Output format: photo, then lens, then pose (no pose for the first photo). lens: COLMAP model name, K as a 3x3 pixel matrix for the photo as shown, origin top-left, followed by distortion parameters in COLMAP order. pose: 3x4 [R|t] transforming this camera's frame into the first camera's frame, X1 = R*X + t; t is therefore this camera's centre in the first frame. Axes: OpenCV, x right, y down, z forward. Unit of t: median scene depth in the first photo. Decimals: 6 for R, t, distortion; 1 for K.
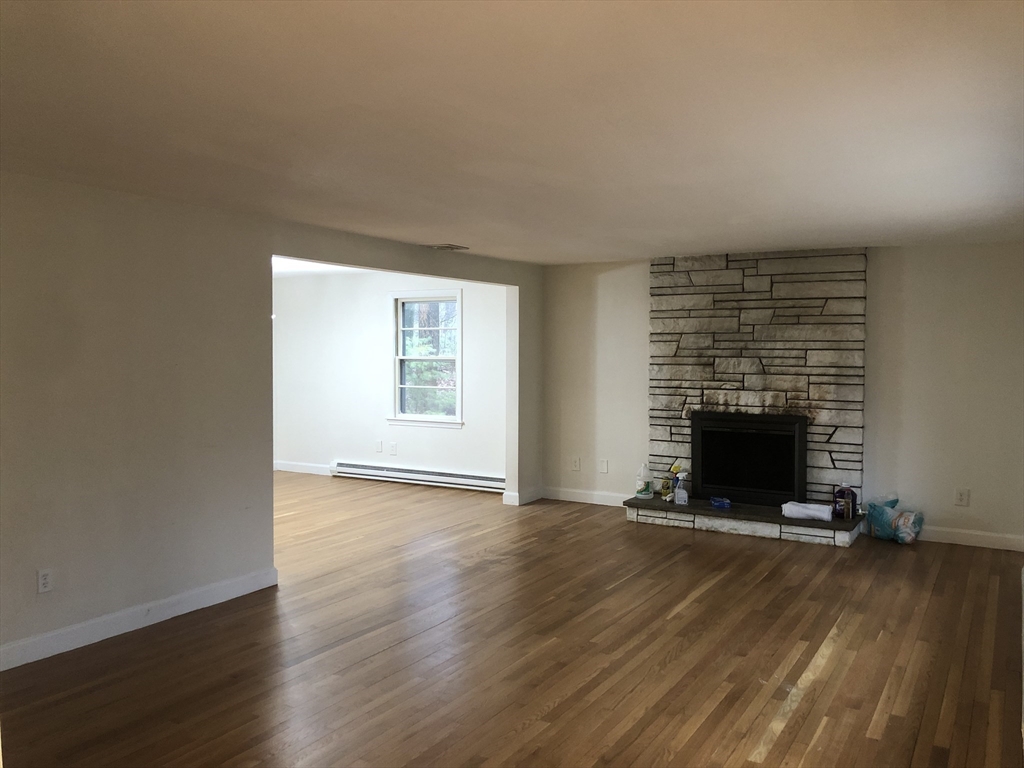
lens RADIAL K [[844.2, 0, 513.3], [0, 844.2, 383.1], [0, 0, 1]] dist [0.044537, -0.048398]
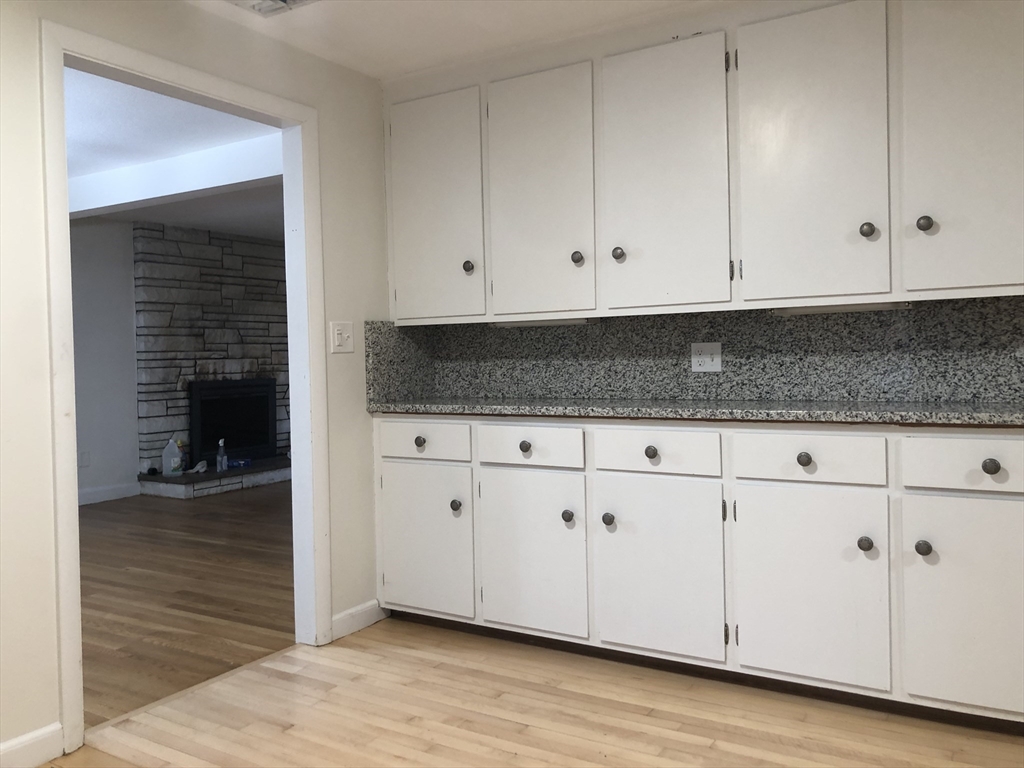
lens RADIAL K [[844.2, 0, 510.0], [0, 844.2, 379.3], [0, 0, 1]] dist [0.044537, -0.048398]
pose [[0.018750, -0.029743, 0.999382, -0.790336], [0.070666, 0.997097, 0.028349, 0.028591], [-0.997324, 0.070090, 0.020797, 0.606133]]
